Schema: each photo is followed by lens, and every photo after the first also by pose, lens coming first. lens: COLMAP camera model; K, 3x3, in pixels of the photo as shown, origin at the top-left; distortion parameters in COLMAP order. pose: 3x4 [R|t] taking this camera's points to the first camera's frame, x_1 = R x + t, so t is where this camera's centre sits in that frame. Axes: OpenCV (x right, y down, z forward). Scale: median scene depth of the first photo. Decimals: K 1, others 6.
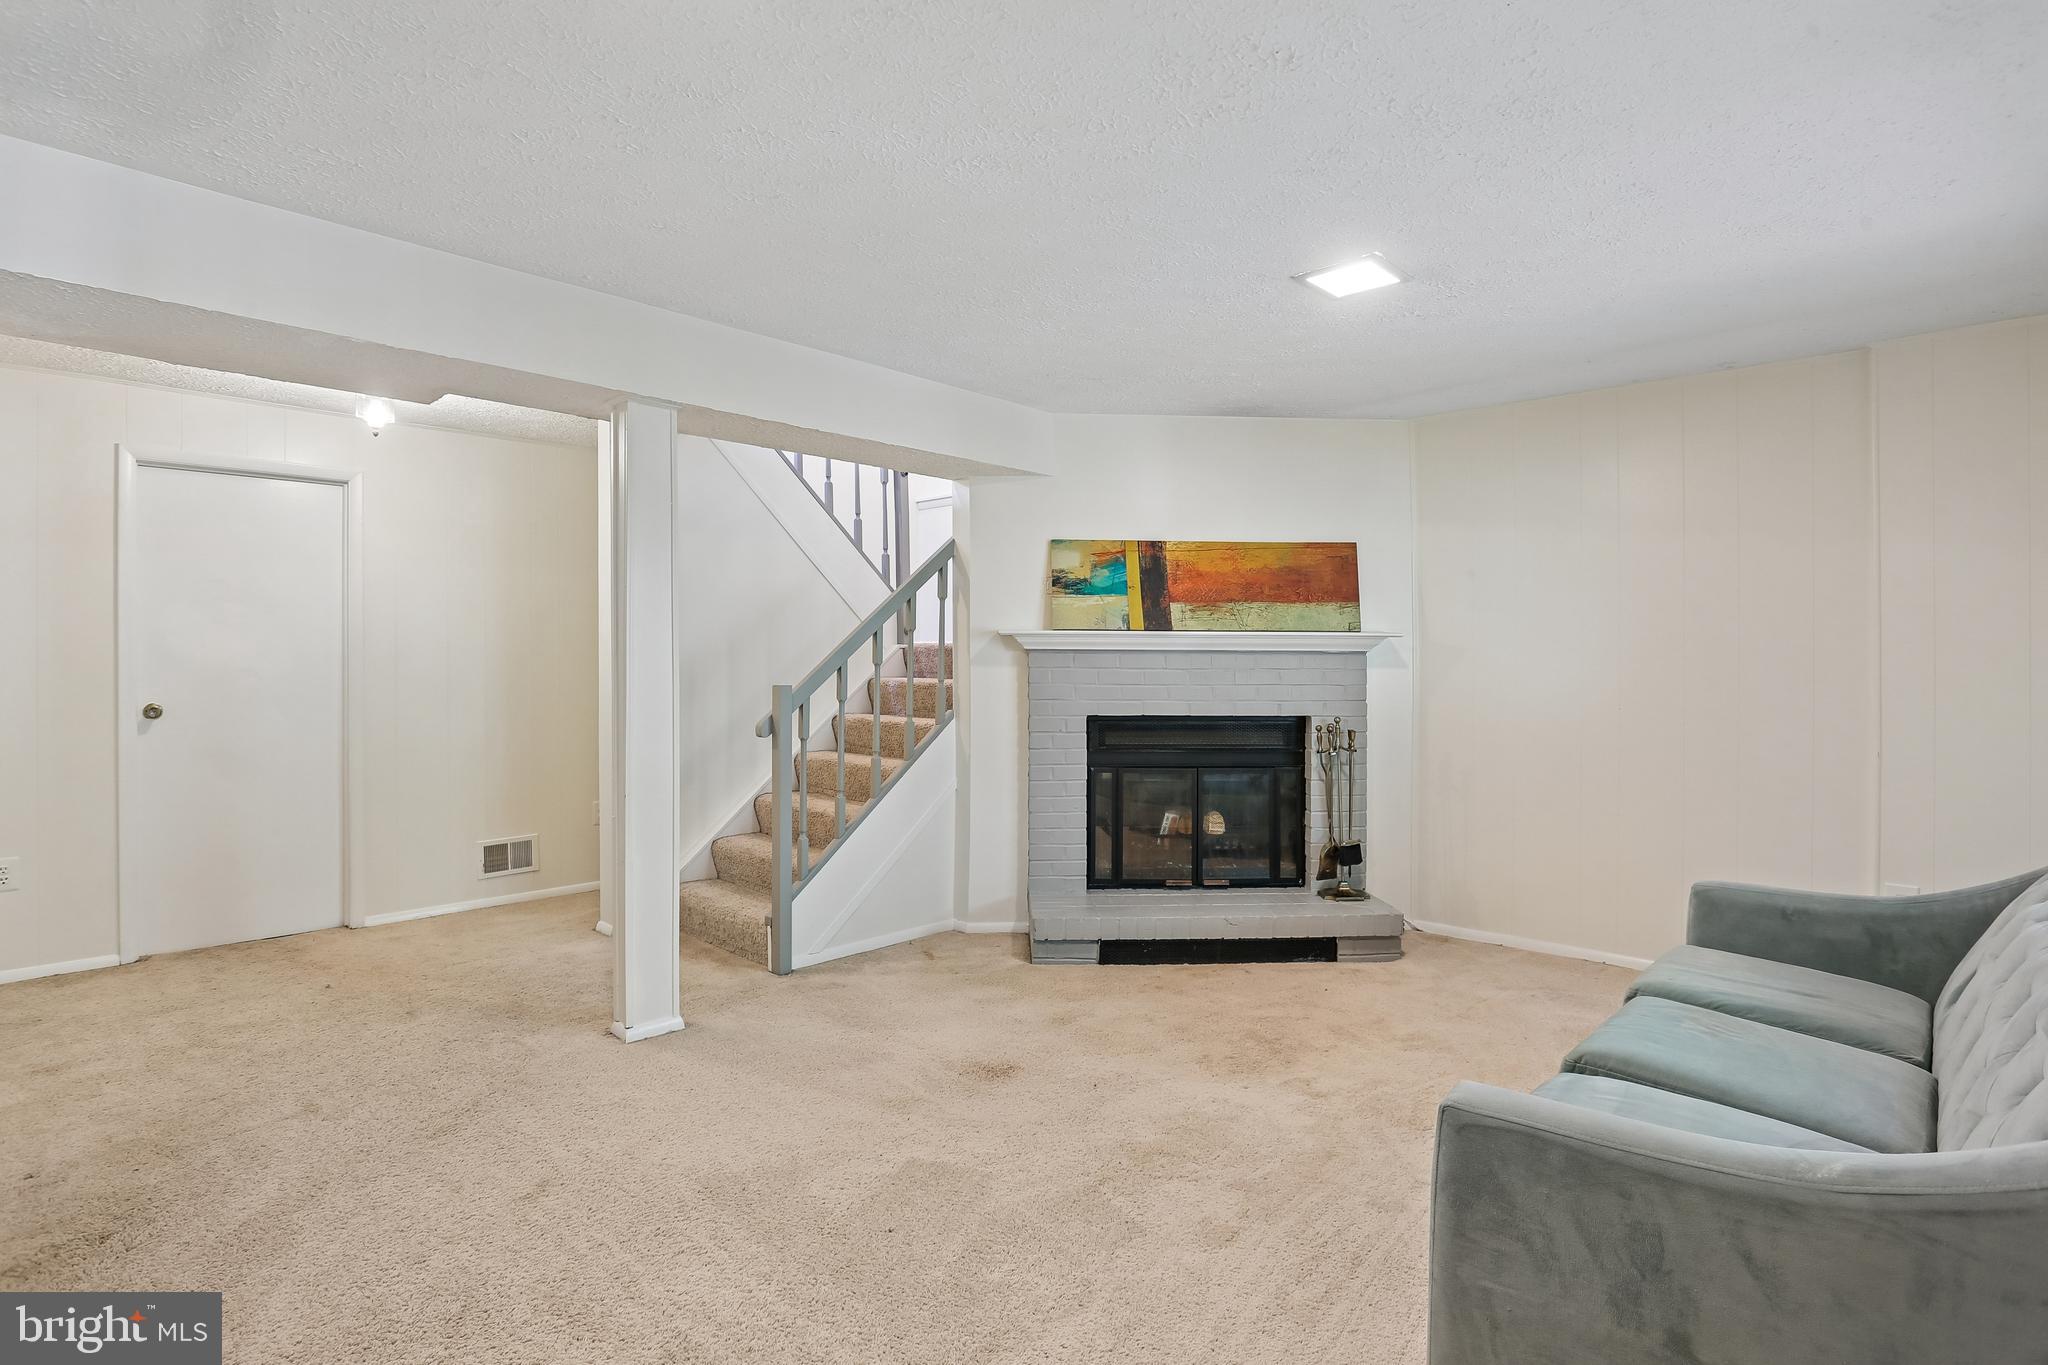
lens RADIAL K [[1000.3, 0, 1028.4], [0, 1000.3, 673.2], [0, 0, 1]] dist [-0.057953, 0.017559]
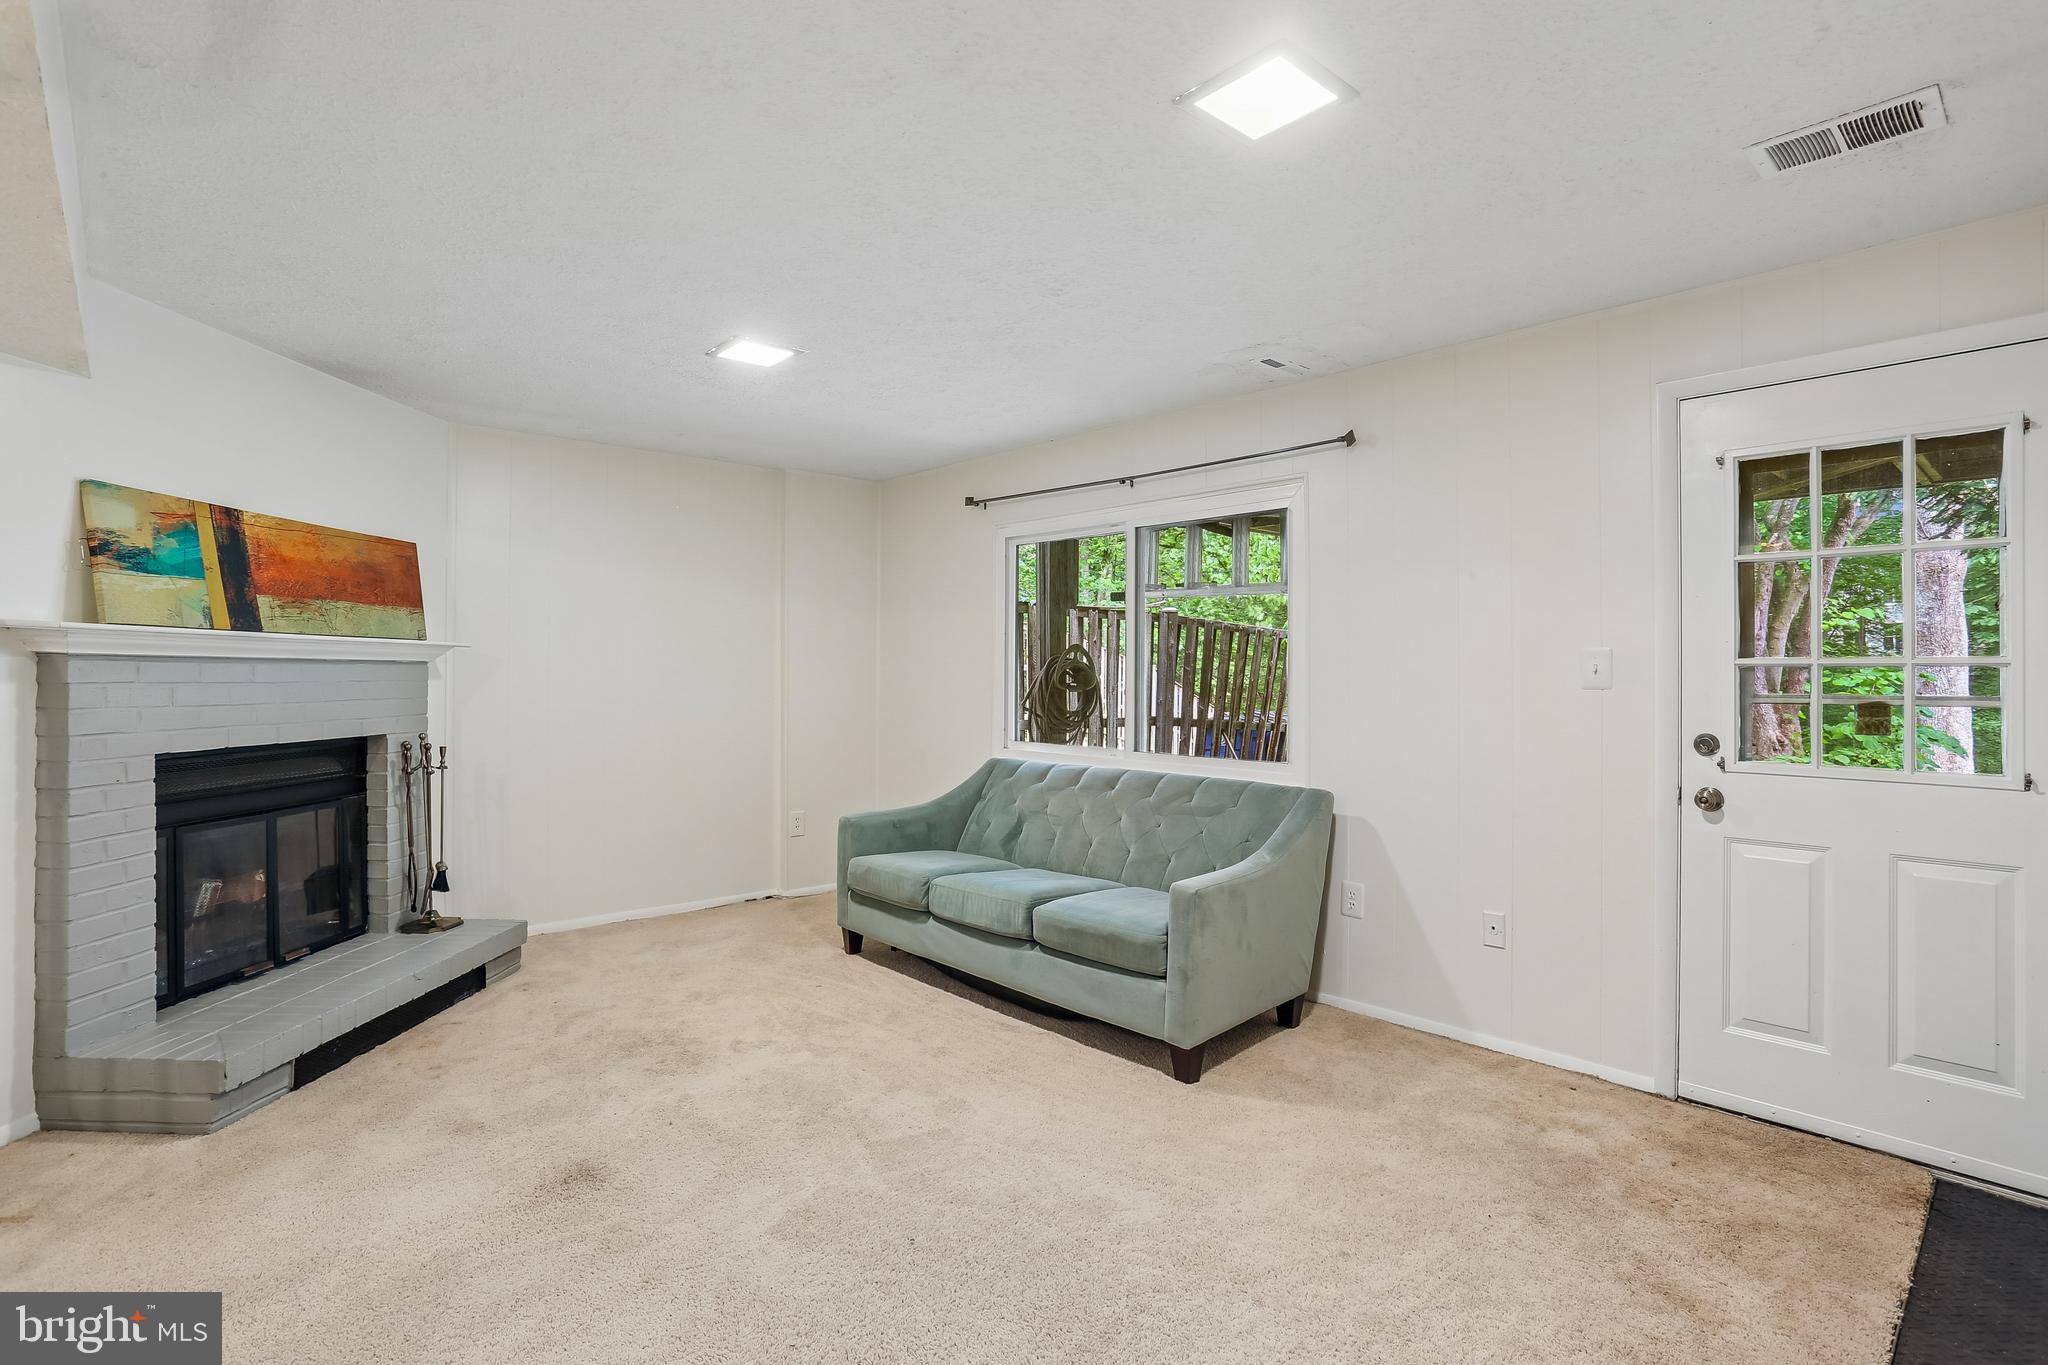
lens RADIAL K [[1000.3, 0, 1017.9], [0, 1000.3, 665.2], [0, 0, 1]] dist [-0.057953, 0.017559]
pose [[0.076577, 0.004209, 0.997055, -0.536715], [0.007747, 0.999958, -0.004816, -0.009806], [-0.997034, 0.008093, 0.076542, 0.377221]]
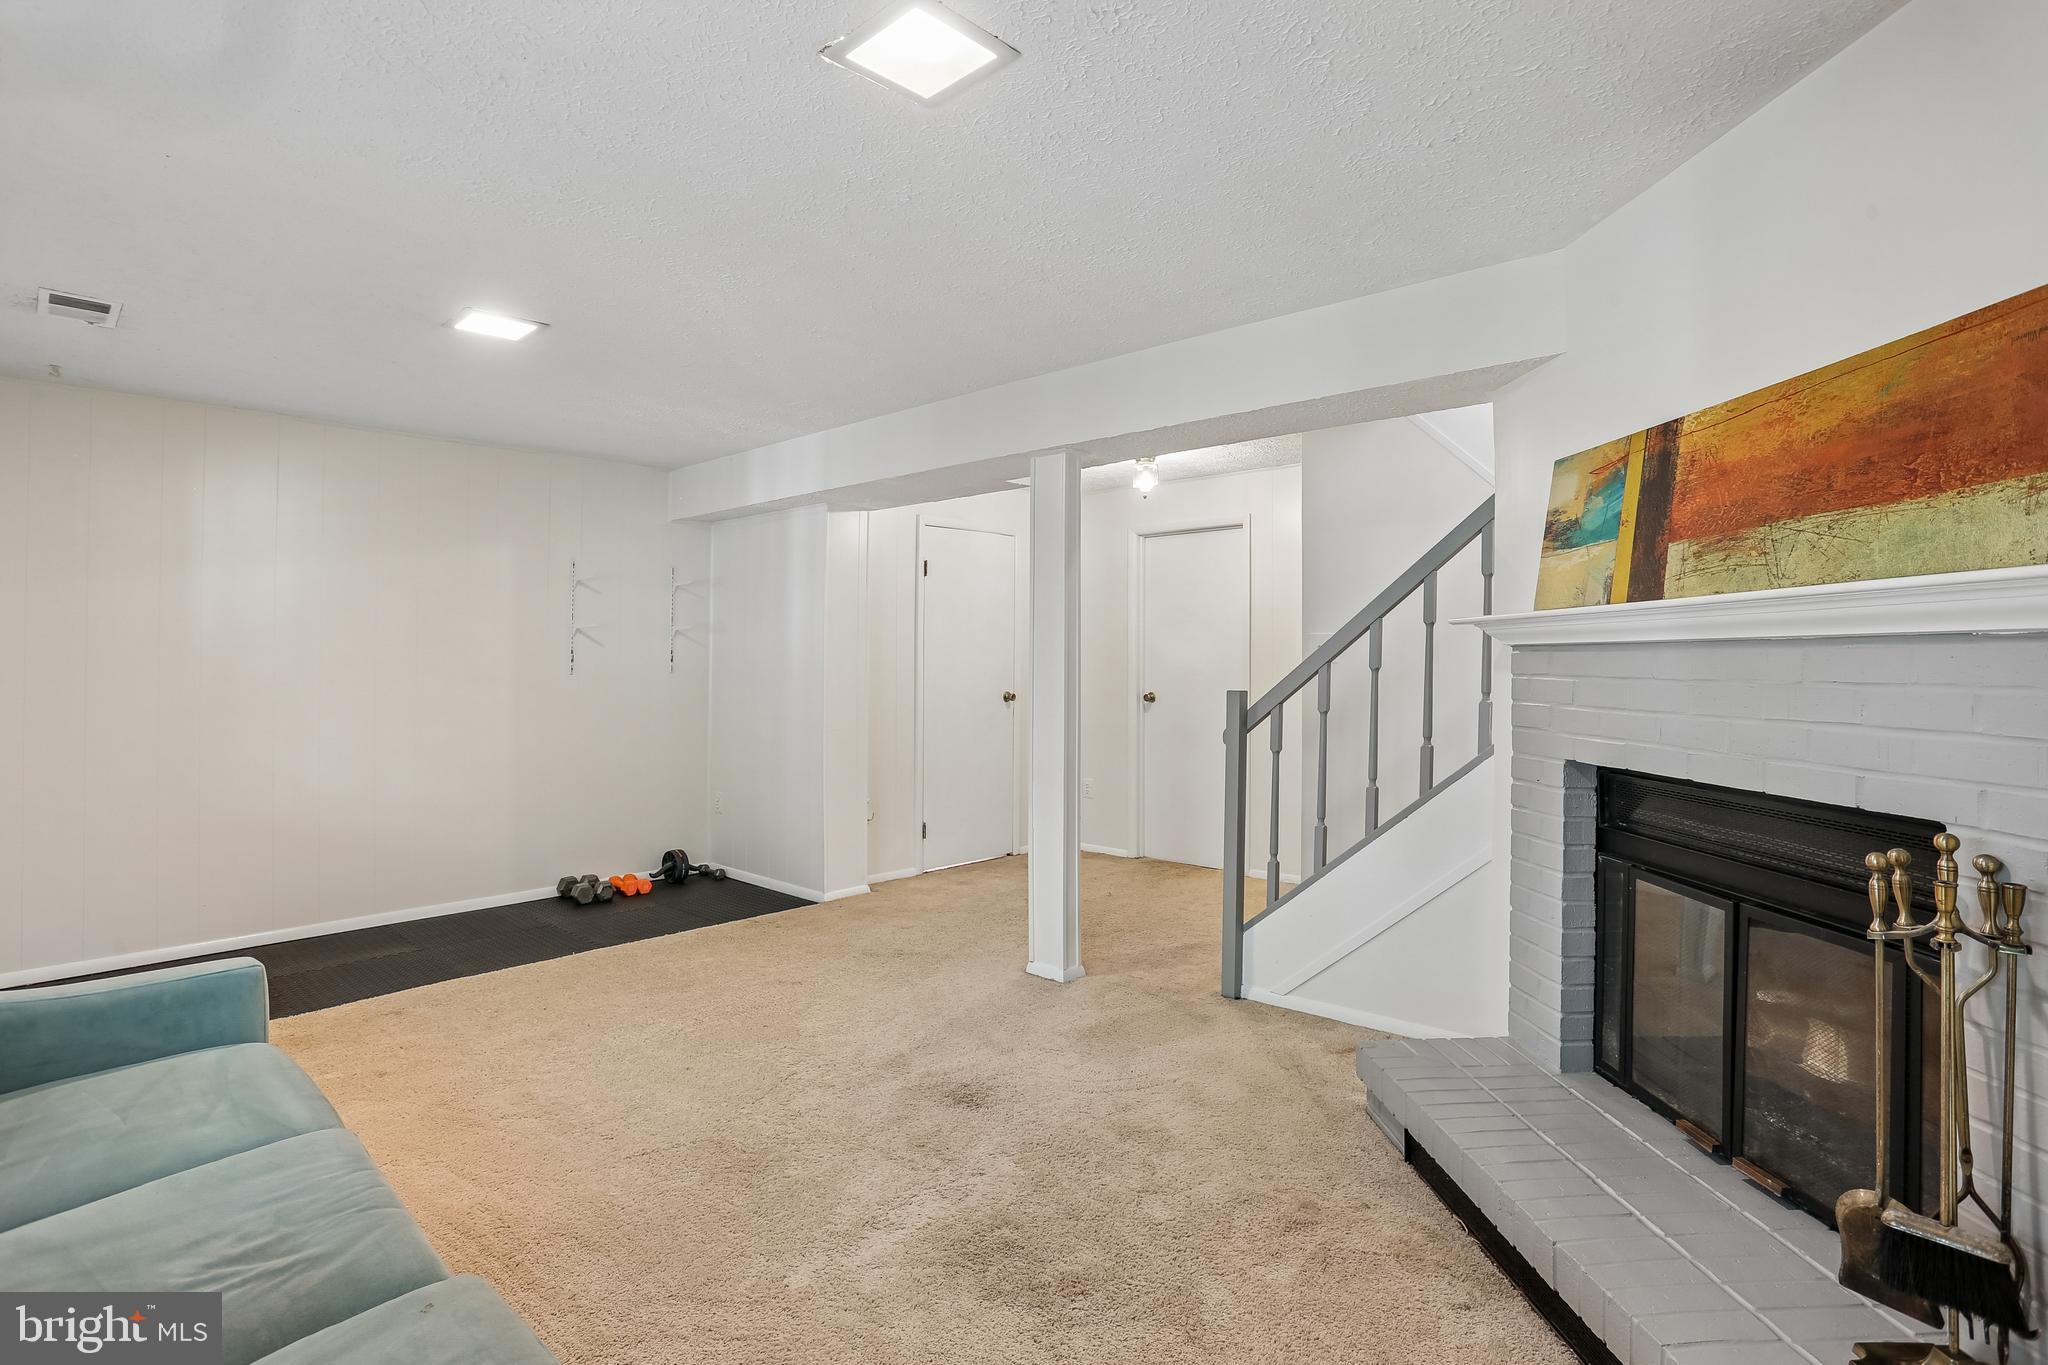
lens RADIAL K [[1000.3, 0, 1020.8], [0, 1000.3, 664.3], [0, 0, 1]] dist [-0.057953, 0.017559]
pose [[0.029881, -0.003212, -0.999548, 0.604708], [-0.010452, 0.999939, -0.003526, -0.006930], [0.999499, 0.010553, 0.029846, 0.671646]]
